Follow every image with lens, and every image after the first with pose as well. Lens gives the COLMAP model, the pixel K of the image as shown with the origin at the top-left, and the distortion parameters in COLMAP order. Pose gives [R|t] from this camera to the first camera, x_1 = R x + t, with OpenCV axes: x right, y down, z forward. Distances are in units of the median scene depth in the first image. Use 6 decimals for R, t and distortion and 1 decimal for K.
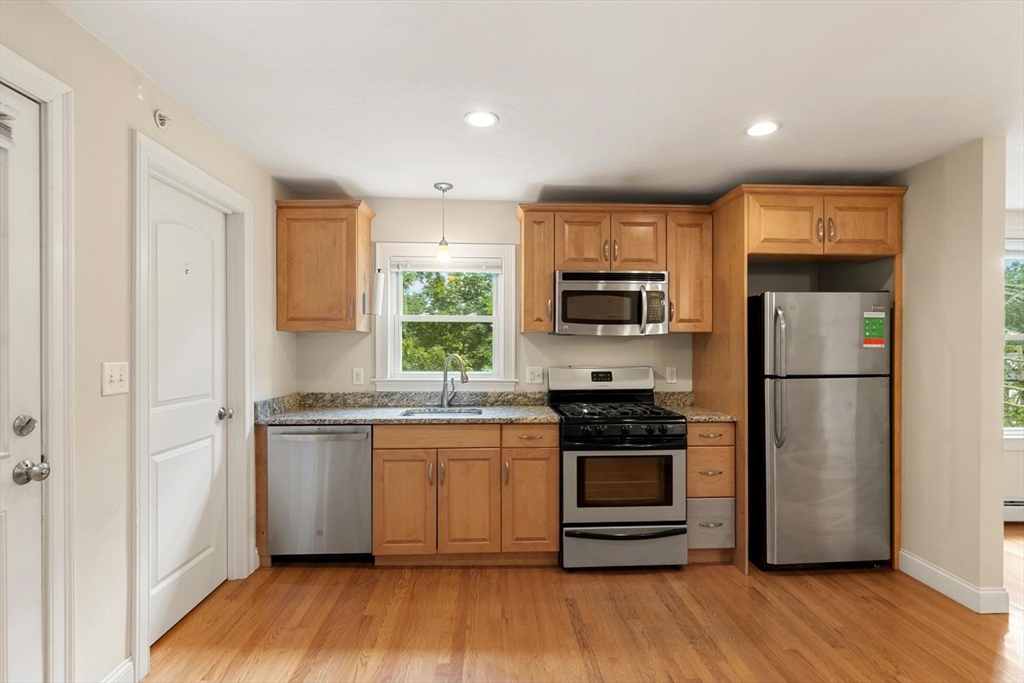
lens RADIAL K [[487.4, 0, 512.0], [0, 487.4, 341.5], [0, 0, 1]] dist [-0.000721, -0.001091]
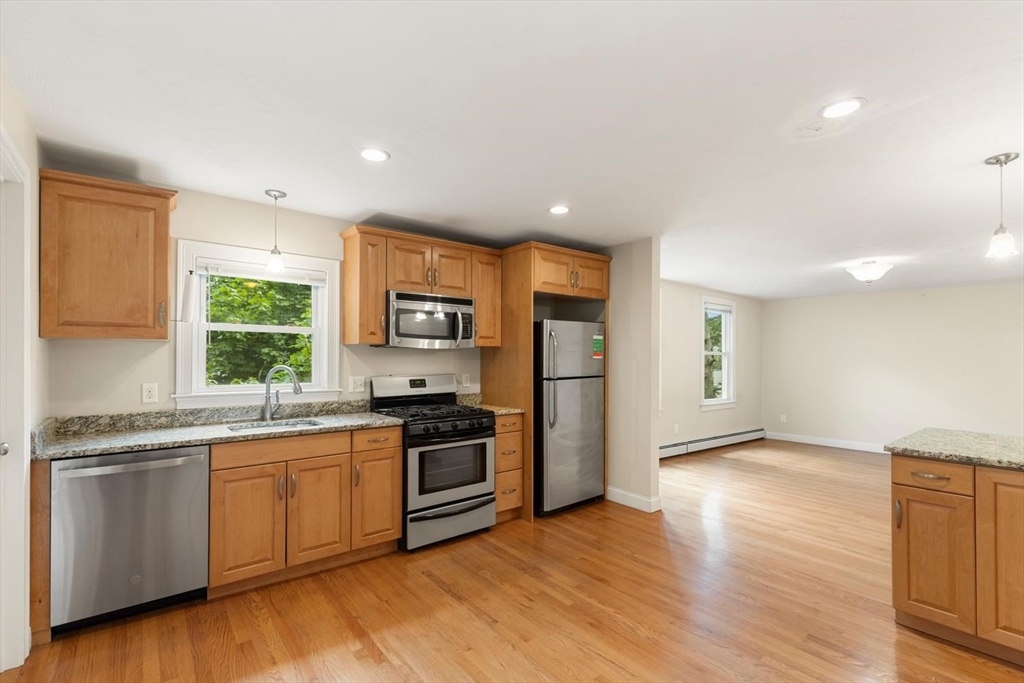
lens RADIAL K [[466.3, 0, 513.6], [0, 466.3, 346.6], [0, 0, 1]] dist [0.001438, -0.000042]
pose [[0.806137, 0.012916, 0.591588, -0.341576], [-0.007876, 0.999907, -0.011099, -0.006458], [-0.591676, 0.004289, 0.806164, -0.037653]]
